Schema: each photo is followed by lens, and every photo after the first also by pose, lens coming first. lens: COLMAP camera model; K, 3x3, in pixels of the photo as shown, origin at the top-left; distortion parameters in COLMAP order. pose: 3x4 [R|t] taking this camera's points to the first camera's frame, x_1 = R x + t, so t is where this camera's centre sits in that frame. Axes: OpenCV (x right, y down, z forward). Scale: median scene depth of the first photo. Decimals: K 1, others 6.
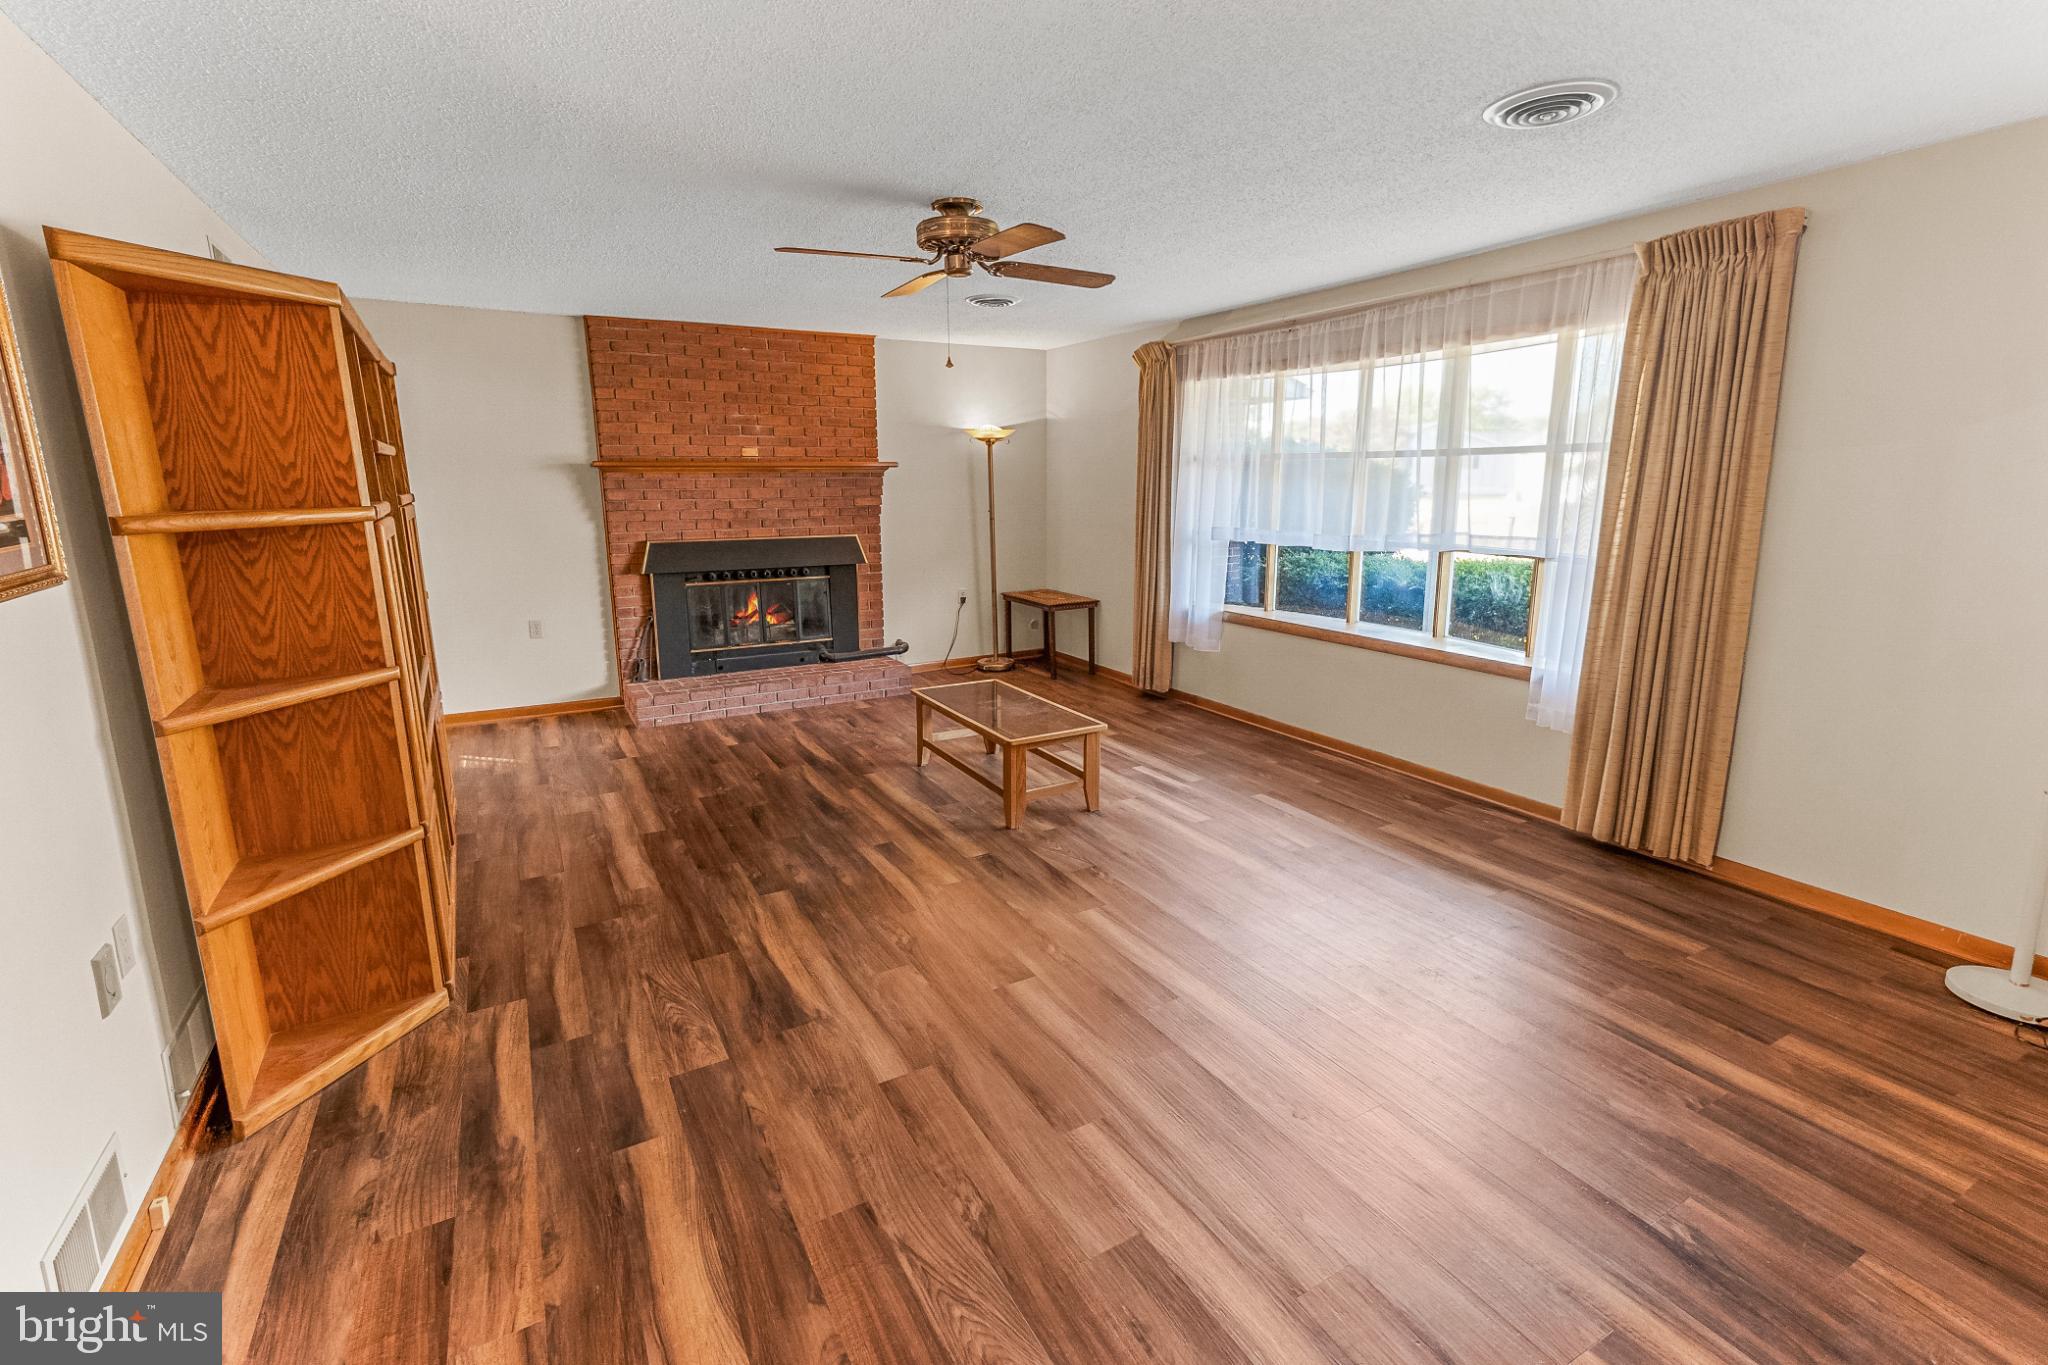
lens RADIAL K [[945.9, 0, 1034.3], [0, 945.9, 678.1], [0, 0, 1]] dist [0.018202, 0.000790]
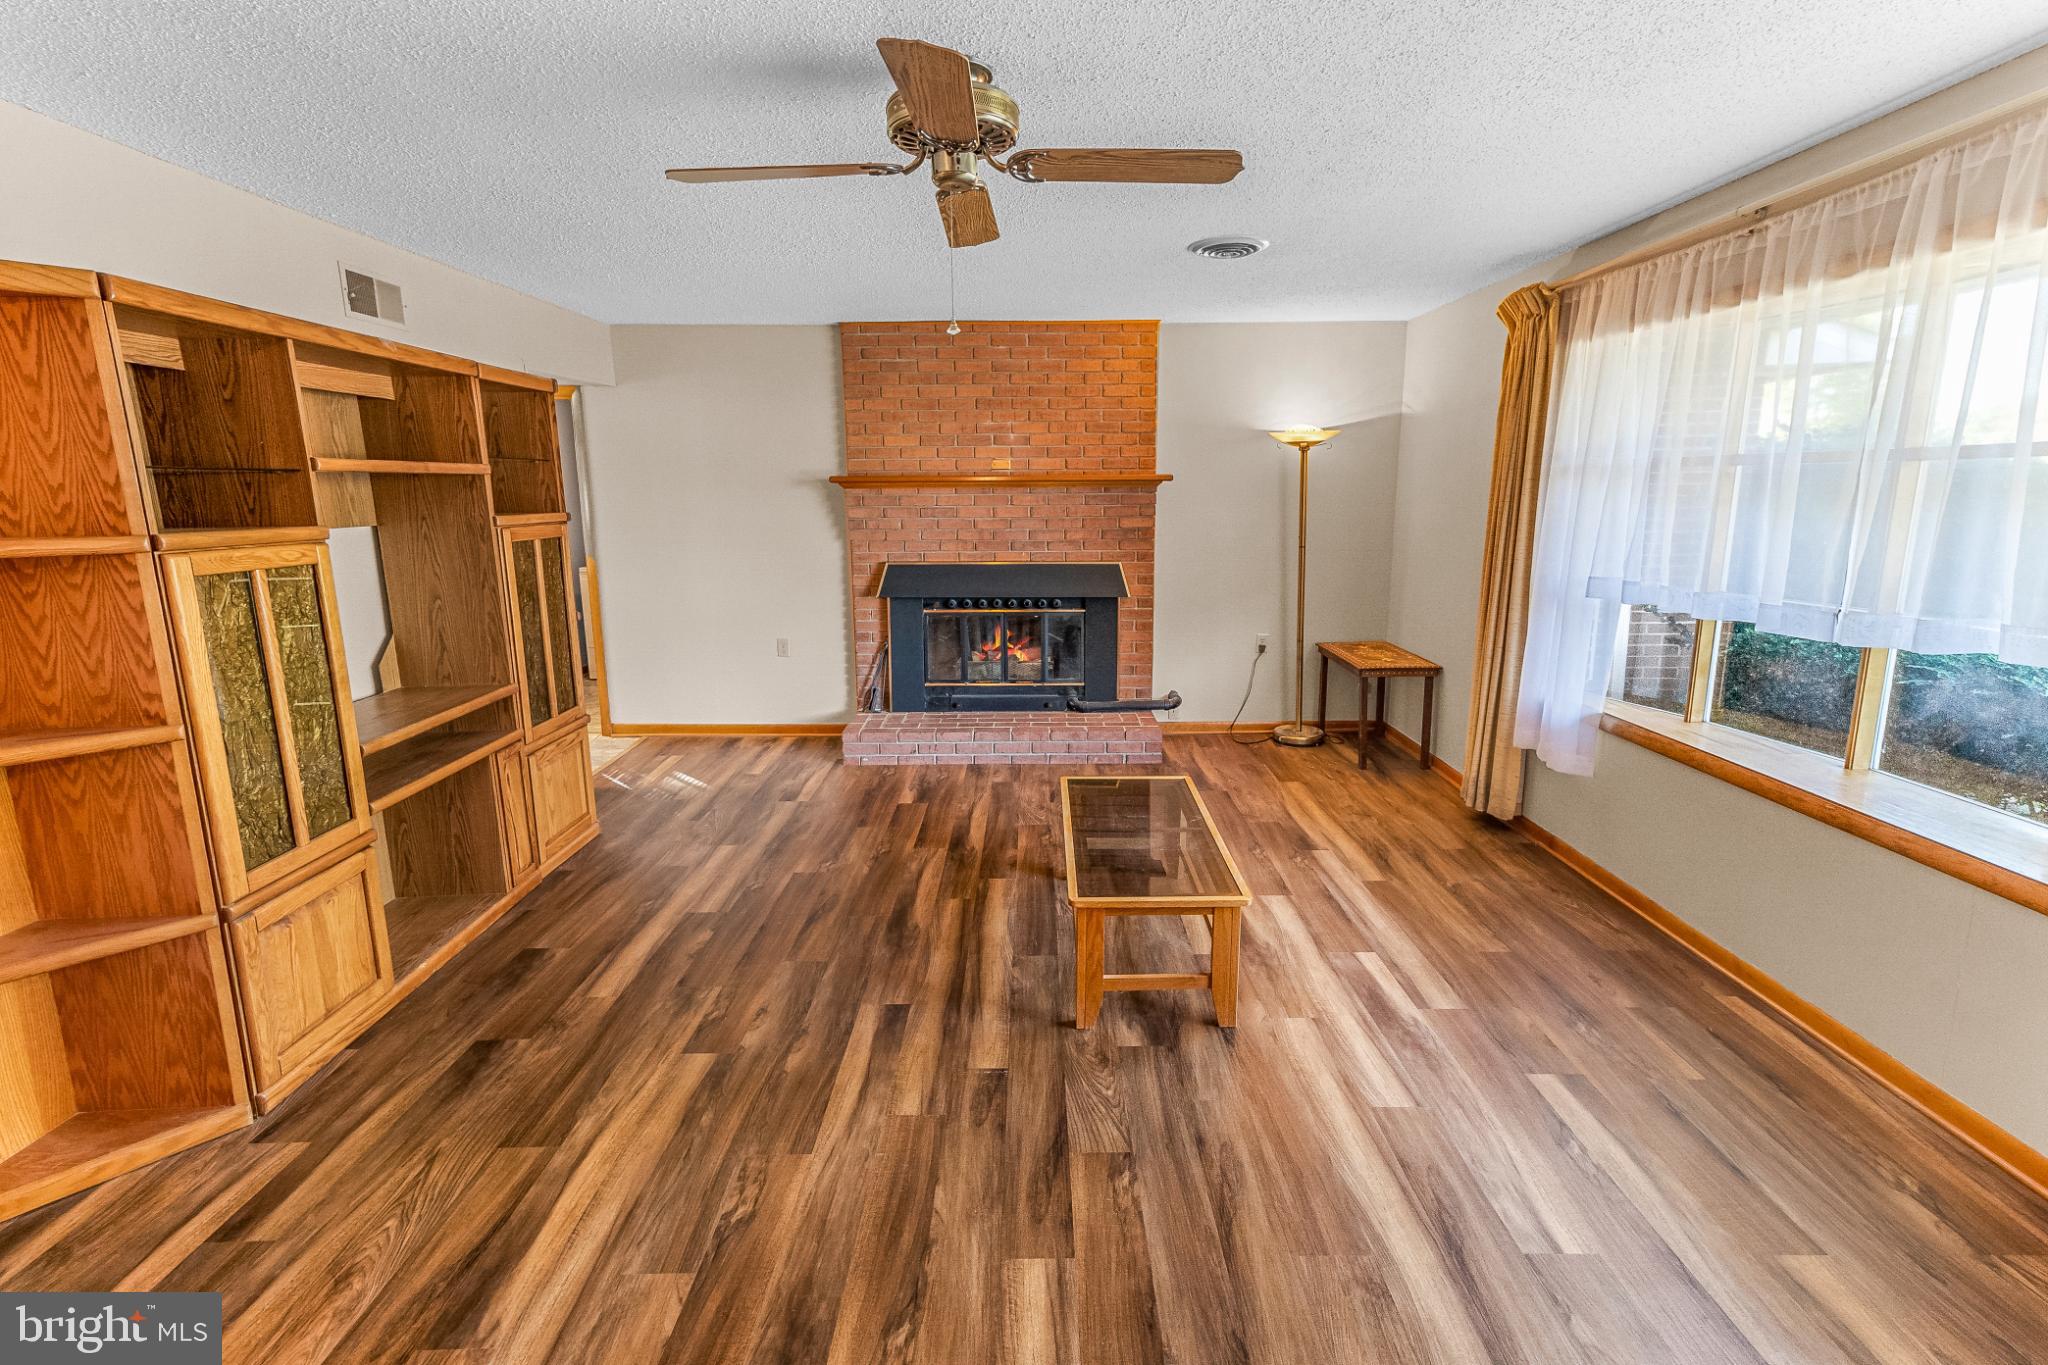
lens RADIAL K [[945.9, 0, 1017.7], [0, 945.9, 668.7], [0, 0, 1]] dist [0.018202, 0.000790]
pose [[0.867168, 0.094603, -0.488949, 0.183204], [-0.104263, 0.994521, 0.007509, -0.069593], [0.486980, 0.044467, 0.872280, 0.298783]]
